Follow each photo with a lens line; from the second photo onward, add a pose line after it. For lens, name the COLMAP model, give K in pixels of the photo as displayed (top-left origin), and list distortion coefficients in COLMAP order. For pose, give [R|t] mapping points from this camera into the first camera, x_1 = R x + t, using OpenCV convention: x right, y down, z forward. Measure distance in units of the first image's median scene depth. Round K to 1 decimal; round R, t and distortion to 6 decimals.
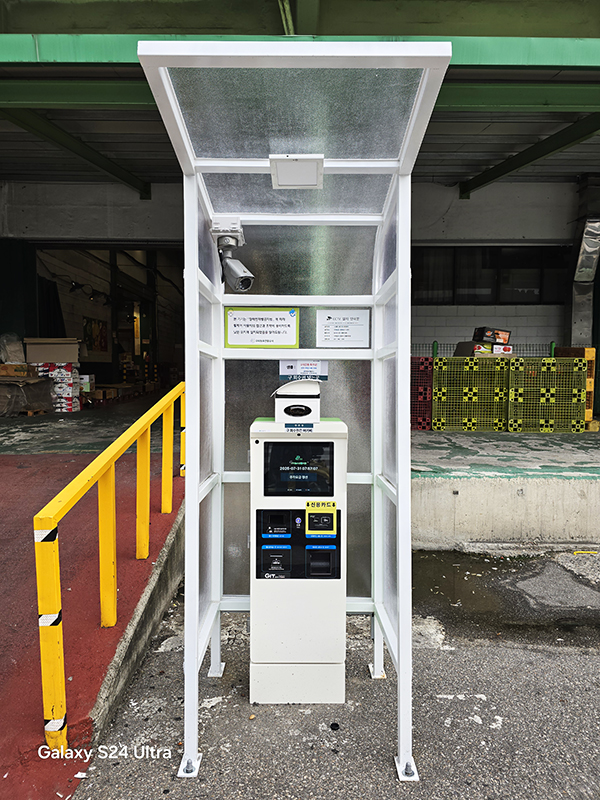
lens RADIAL K [[534.8, 0, 298.1], [0, 534.8, 397.4], [0, 0, 1]] dist [0.038400, -0.032911]
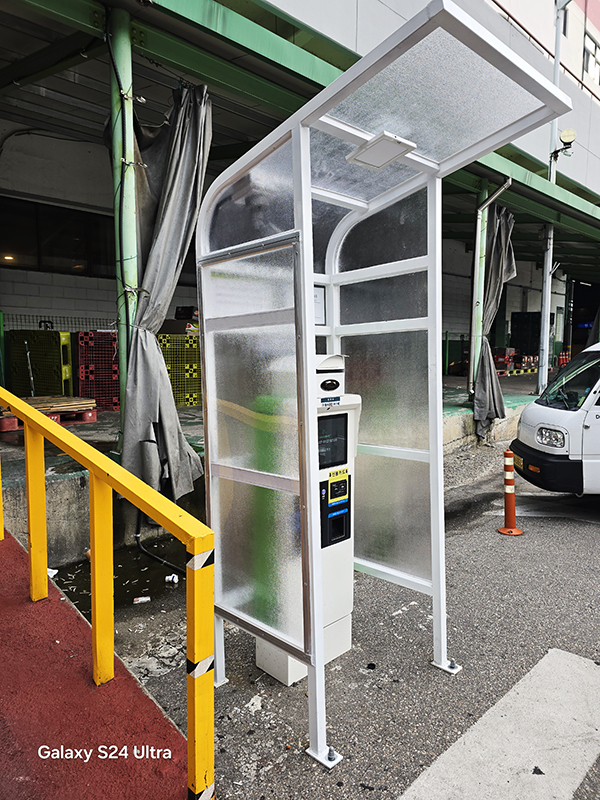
lens RADIAL K [[534.8, 0, 299.0], [0, 534.8, 399.3], [0, 0, 1]] dist [0.038400, -0.032911]
pose [[0.726243, -0.072075, 0.683649, -0.724417], [0.042694, 0.997298, 0.059788, -0.011480], [-0.686111, -0.014233, 0.727357, 0.287871]]
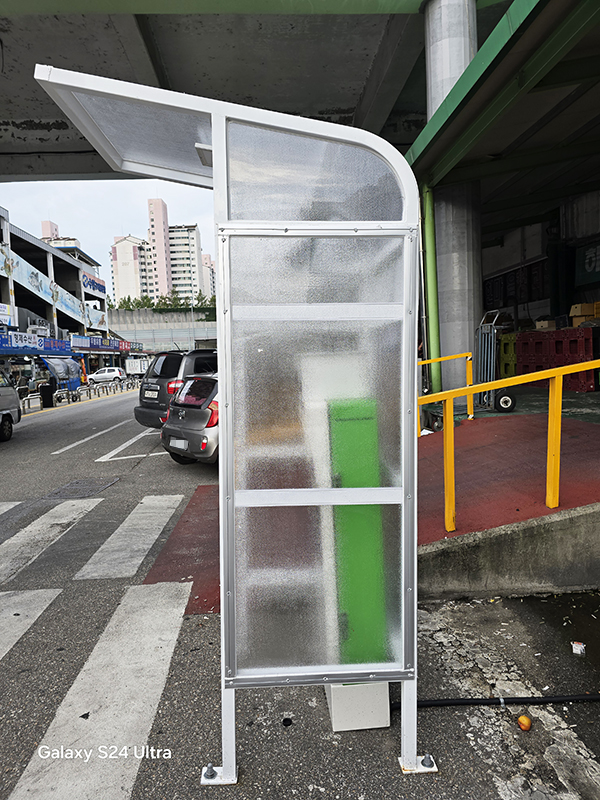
lens RADIAL K [[534.8, 0, 299.7], [0, 534.8, 396.4], [0, 0, 1]] dist [0.038400, -0.032911]
pose [[0.063459, 0.068999, -0.995596, 0.918995], [-0.011560, 0.997591, 0.068400, -0.018946], [0.997917, 0.007168, 0.064104, 0.911749]]
